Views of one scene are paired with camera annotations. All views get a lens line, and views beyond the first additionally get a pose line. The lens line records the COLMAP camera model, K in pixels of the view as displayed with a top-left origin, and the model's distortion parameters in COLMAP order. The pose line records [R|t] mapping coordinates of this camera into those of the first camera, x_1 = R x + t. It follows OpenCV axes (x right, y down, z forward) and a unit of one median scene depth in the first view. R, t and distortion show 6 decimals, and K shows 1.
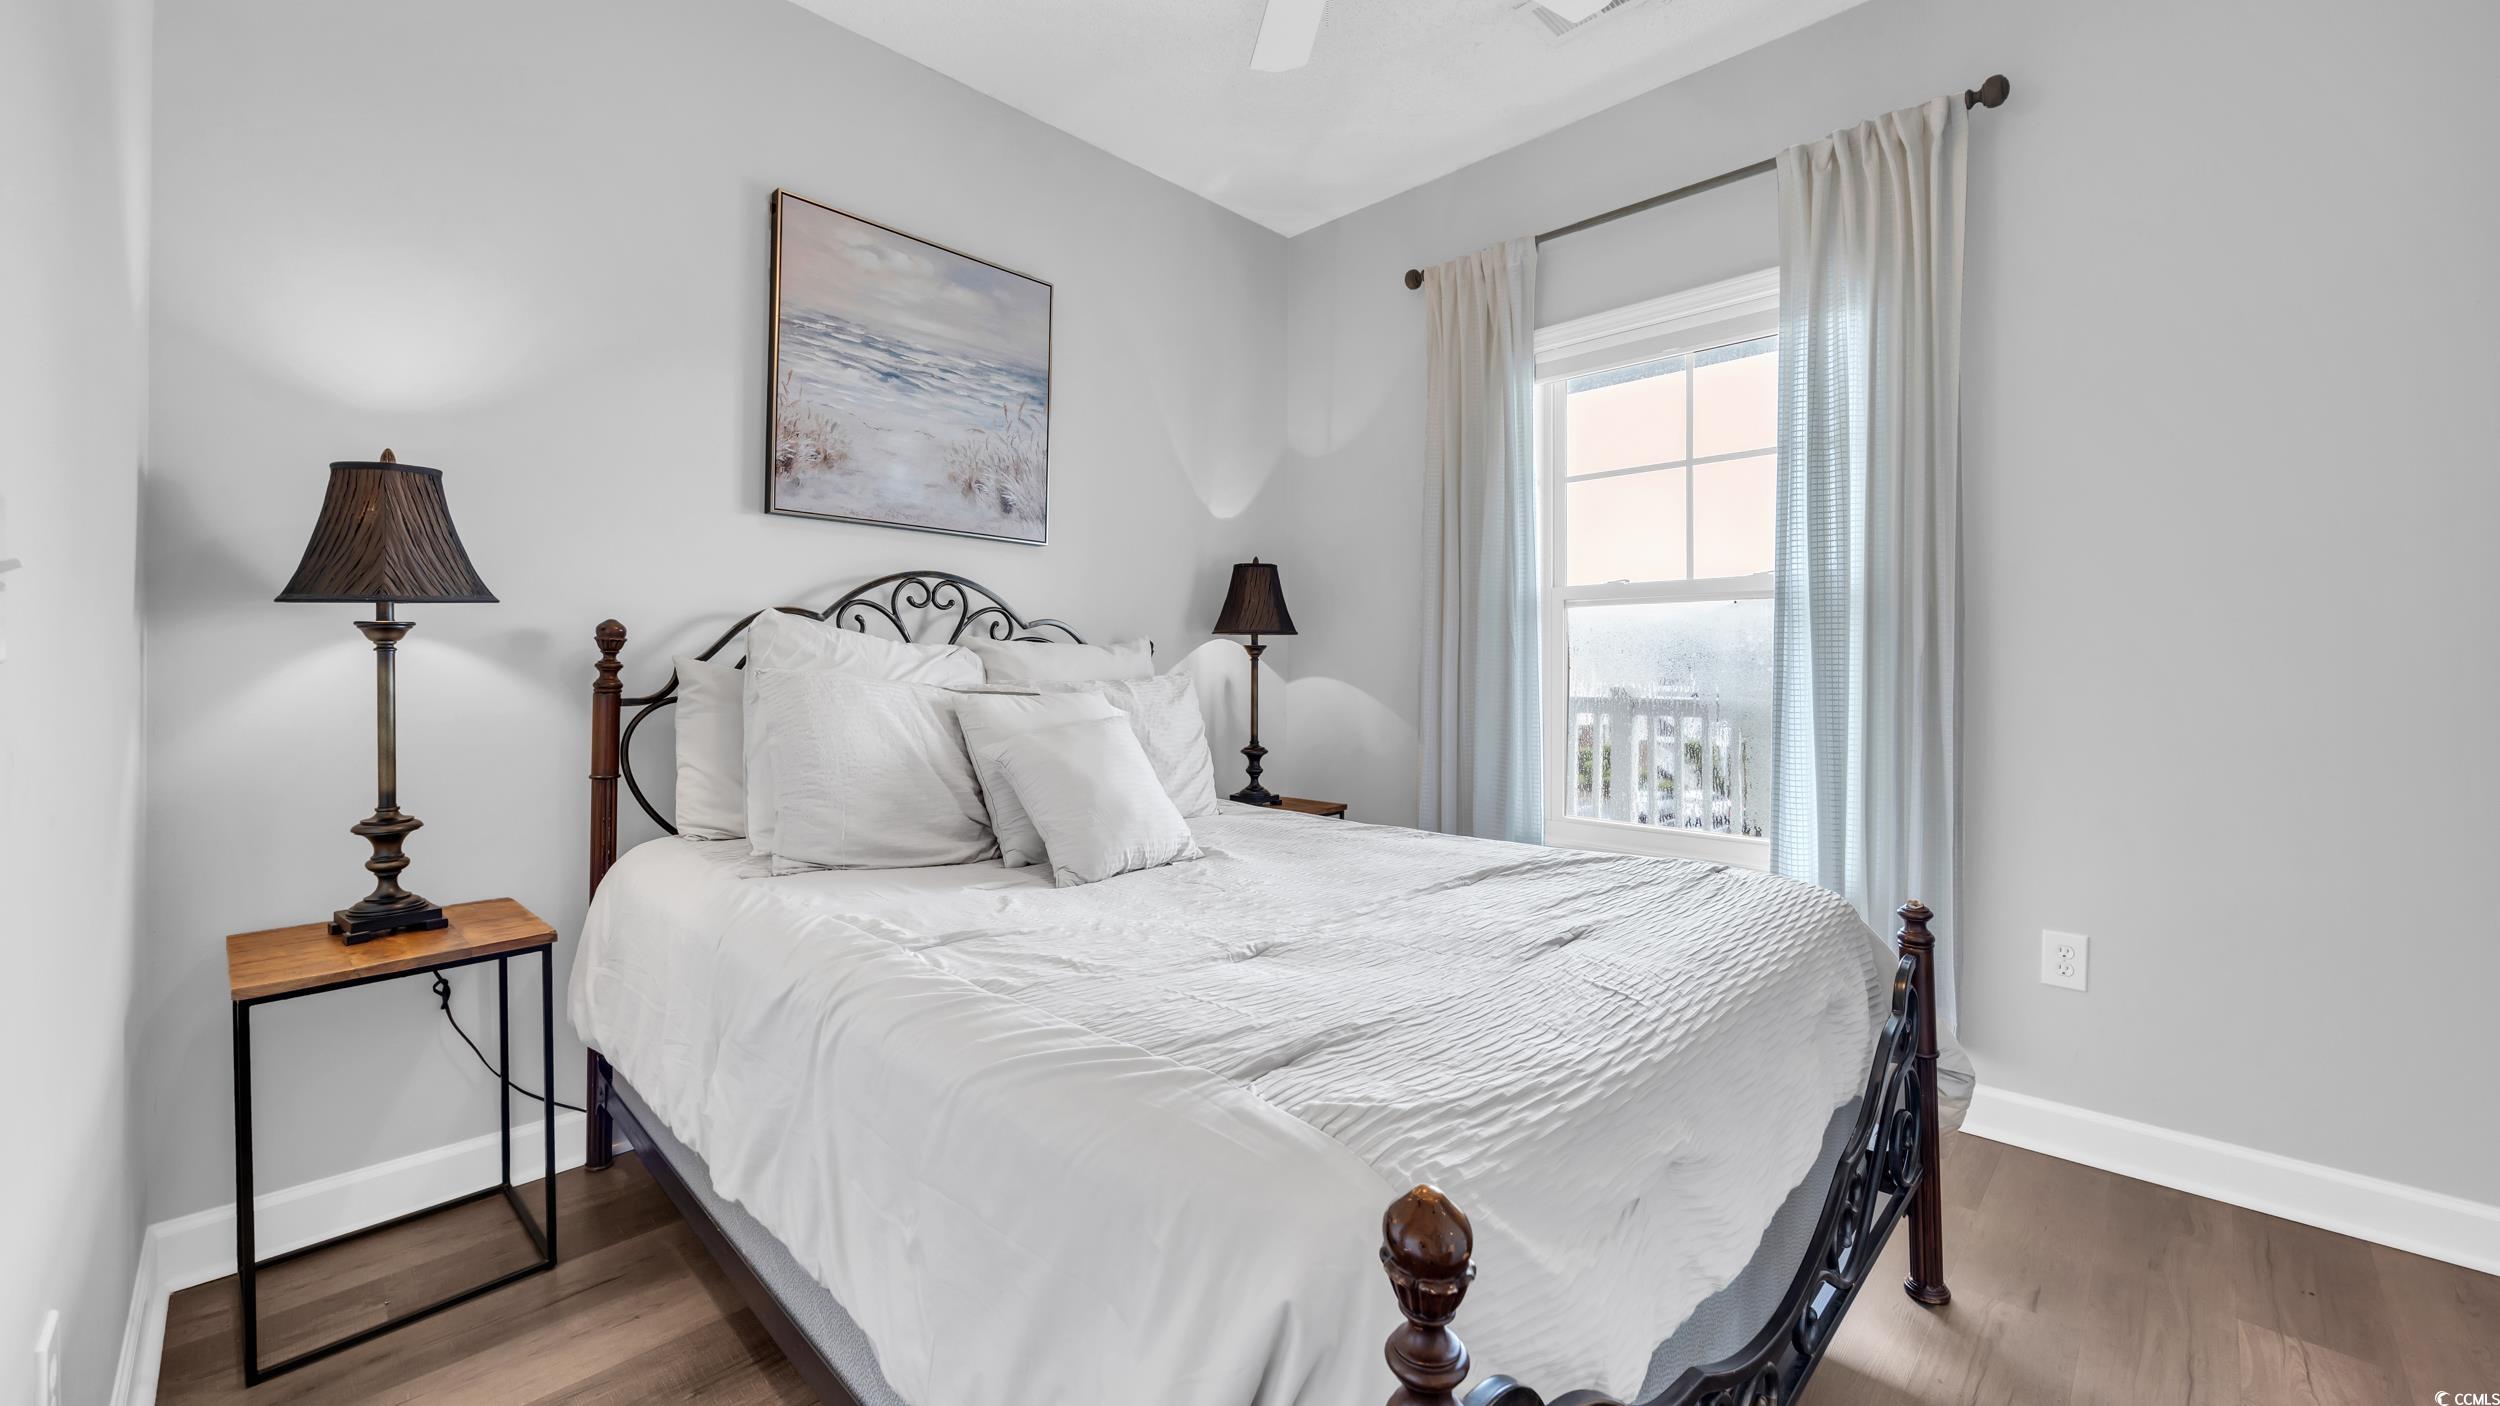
lens RADIAL K [[960.0, 0, 1254.0], [0, 960.0, 684.2], [0, 0, 1]] dist [-0.004574, 0.000069]
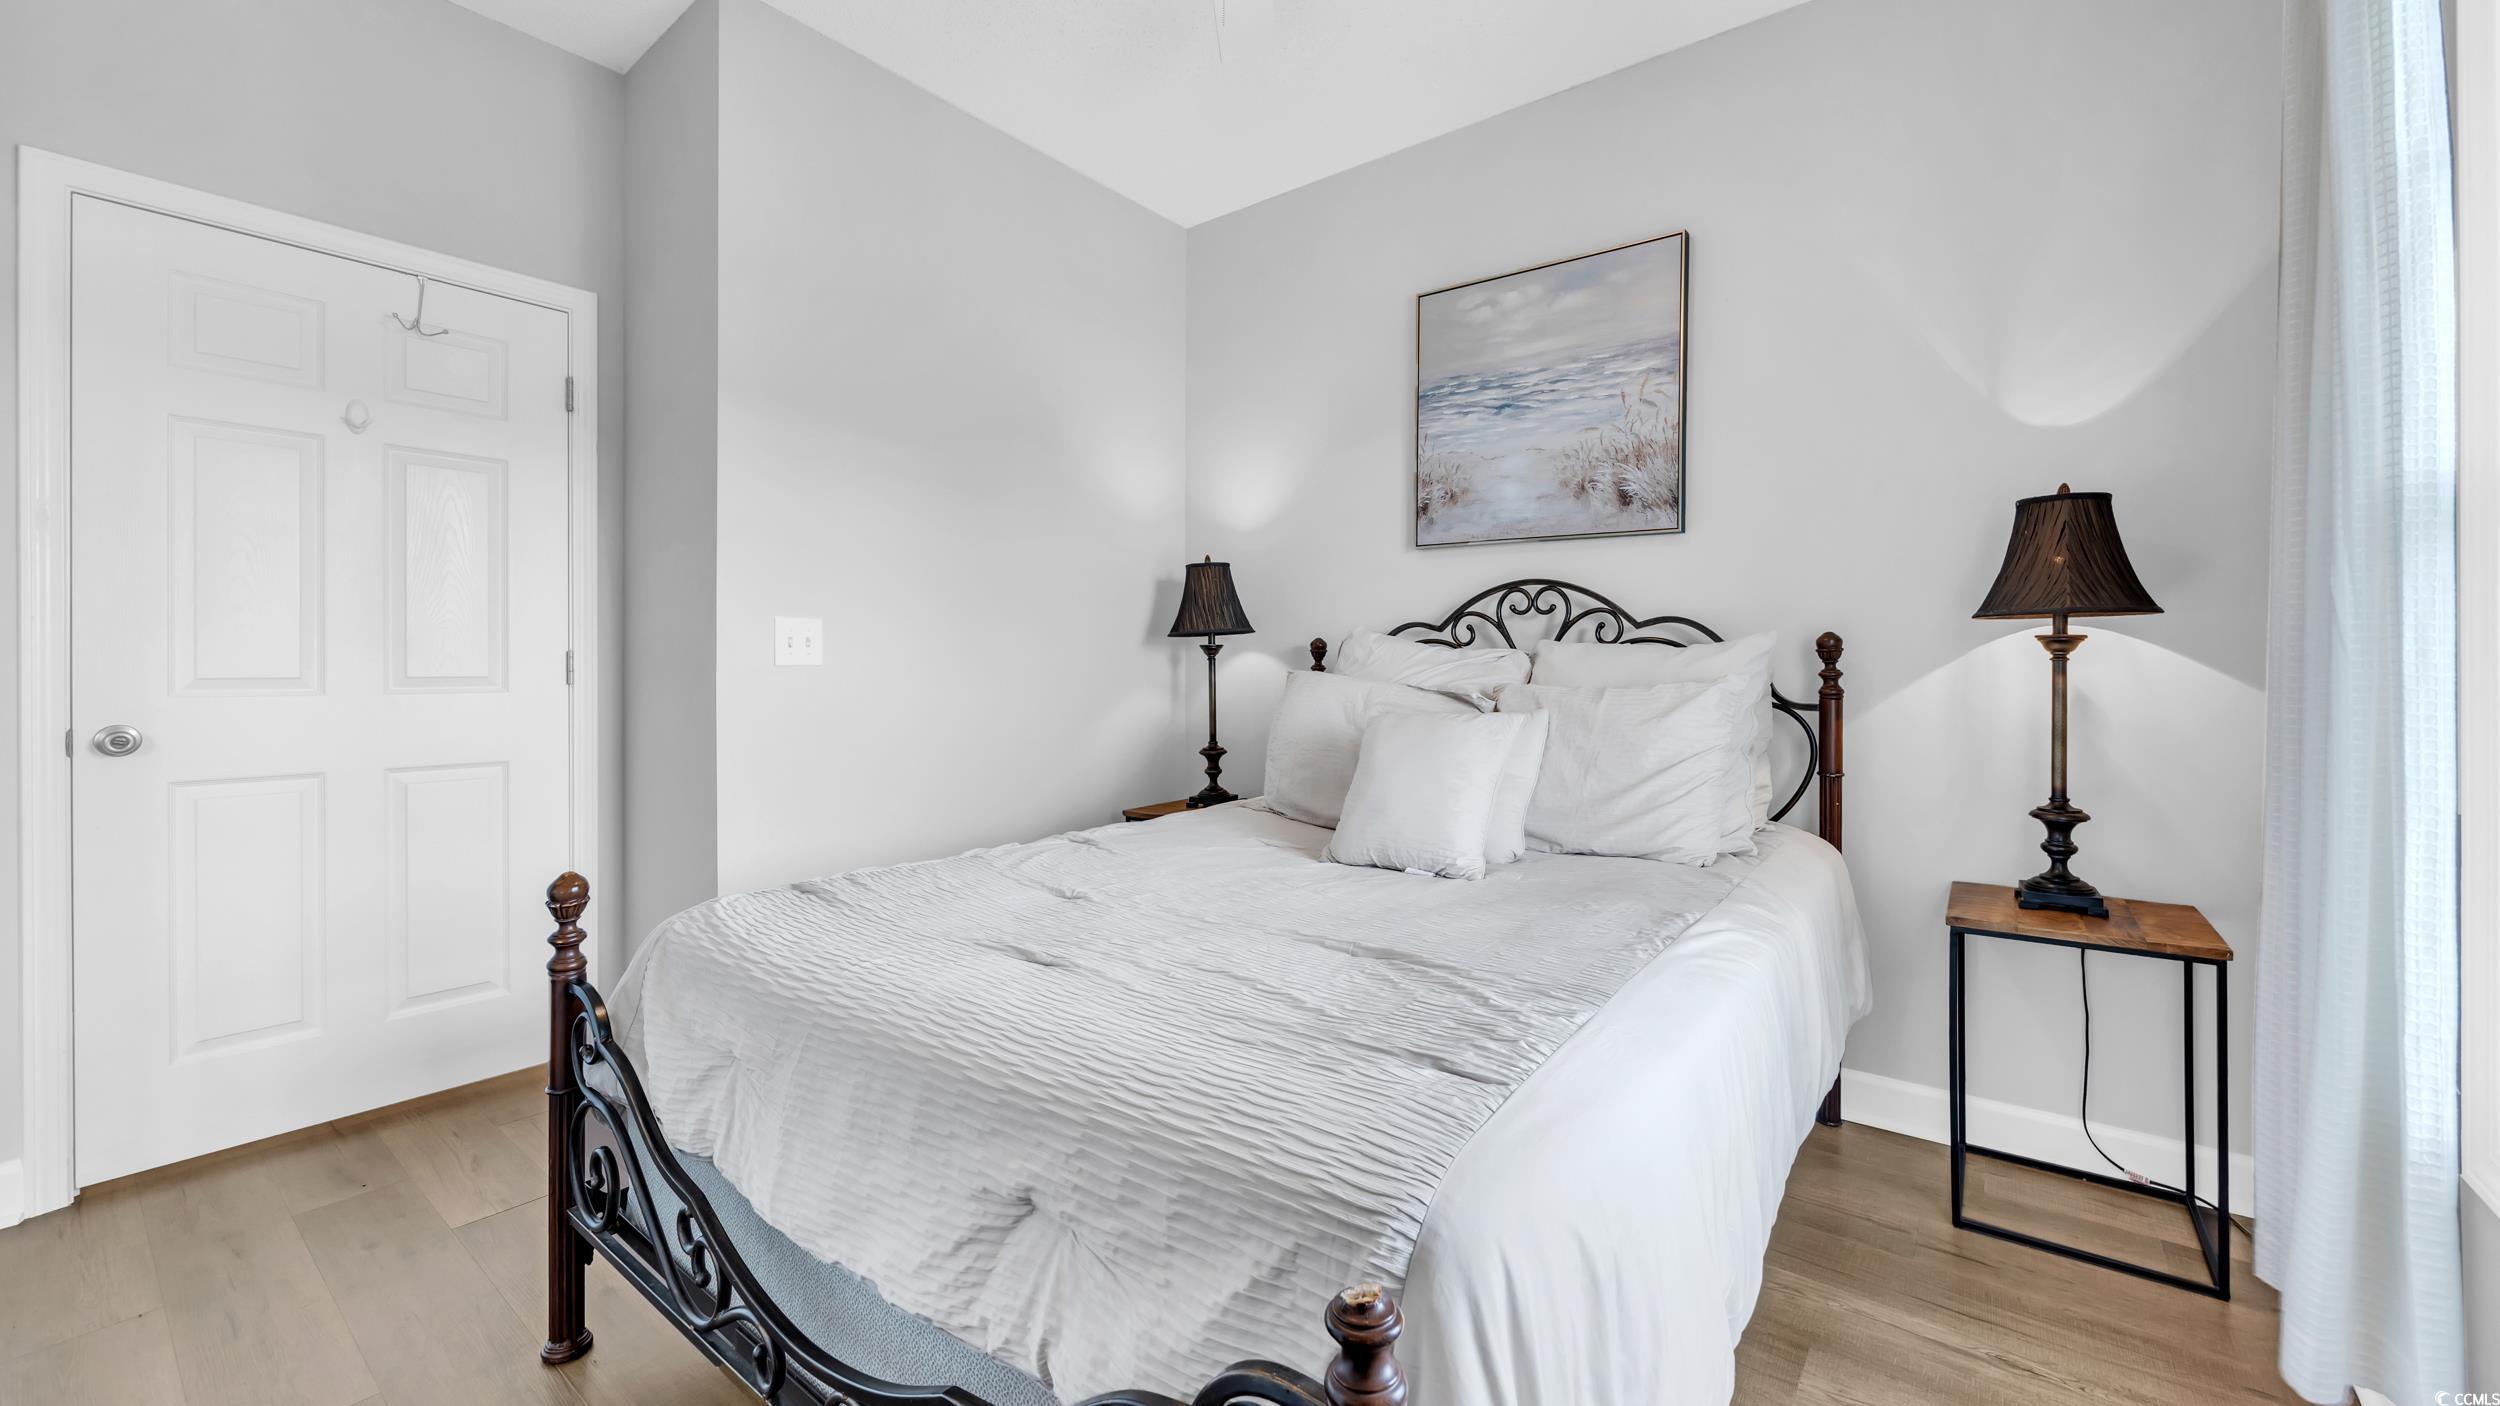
lens RADIAL K [[928.8, 0, 1372.0], [0, 928.8, 699.8], [0, 0, 1]] dist [-0.033627, 0.000022]
pose [[0.177201, 0.031049, -0.983685, 0.633978], [-0.021906, 0.999379, 0.027598, -0.009394], [0.983931, 0.016659, 0.177771, 0.643214]]
